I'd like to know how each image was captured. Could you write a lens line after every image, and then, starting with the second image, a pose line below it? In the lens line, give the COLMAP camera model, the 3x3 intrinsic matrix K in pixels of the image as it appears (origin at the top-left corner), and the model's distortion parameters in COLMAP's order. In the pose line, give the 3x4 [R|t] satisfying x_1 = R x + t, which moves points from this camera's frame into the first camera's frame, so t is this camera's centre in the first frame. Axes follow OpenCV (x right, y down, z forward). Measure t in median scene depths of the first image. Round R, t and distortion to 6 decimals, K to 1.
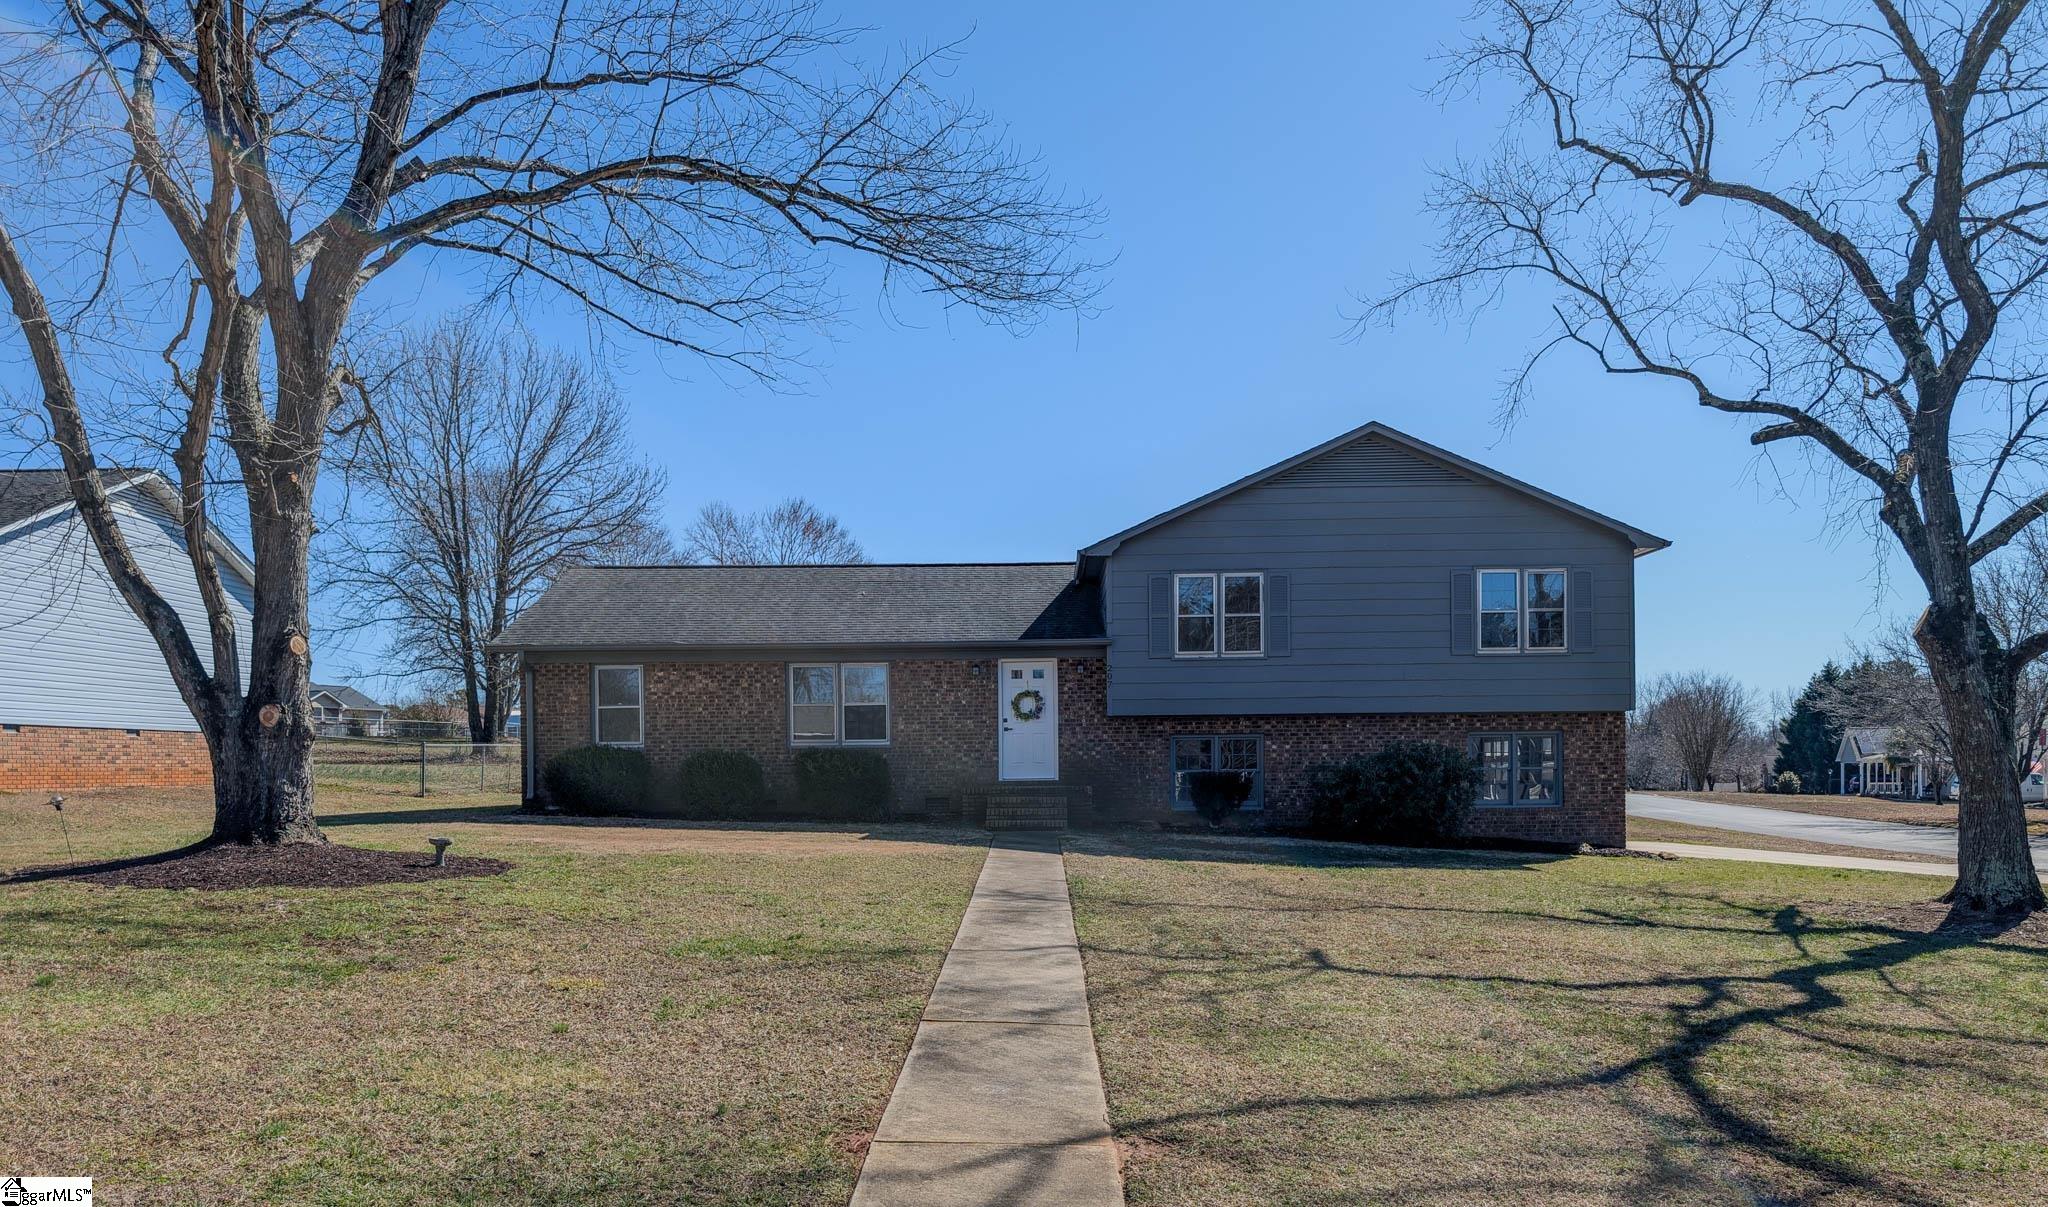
lens RADIAL K [[1413.3, 0, 1024.0], [0, 1413.3, 603.5], [0, 0, 1]] dist [-0.005947, -0.000877]
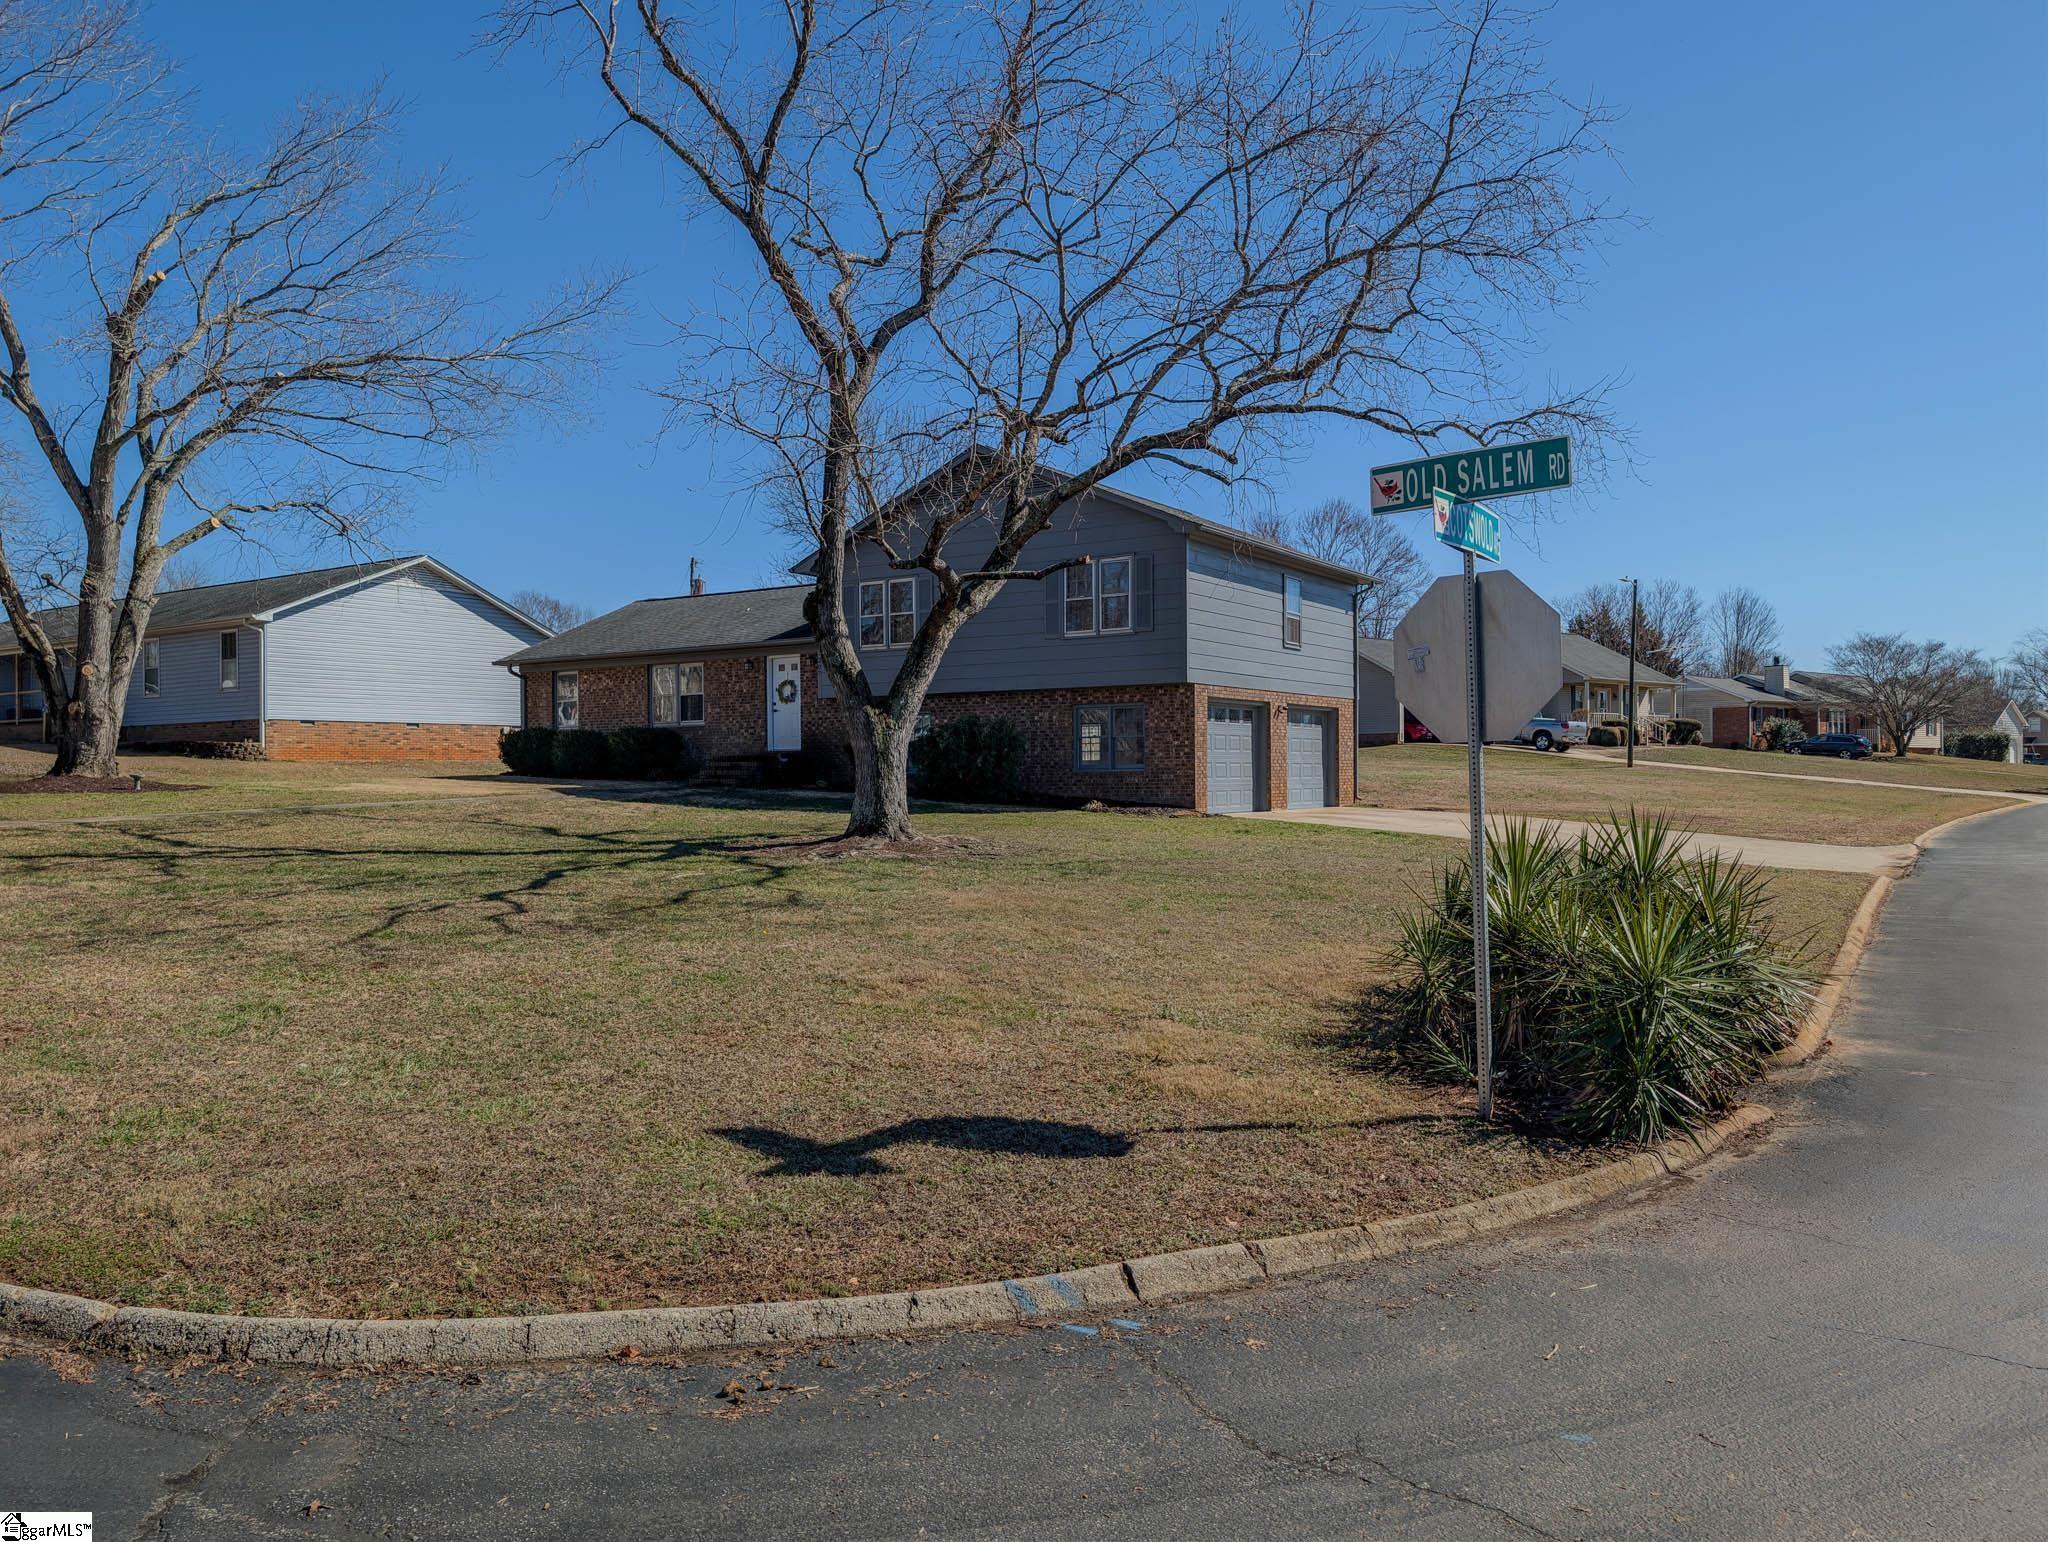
lens RADIAL K [[1546.3, 0, 1024.0], [0, 1546.3, 771.0], [0, 0, 1]] dist [0.032756, -0.003530]
pose [[0.852232, 0.000630, -0.523164, 0.922801], [0.061636, 0.992914, 0.101600, 0.014440], [0.519521, -0.118832, 0.846154, -0.080803]]
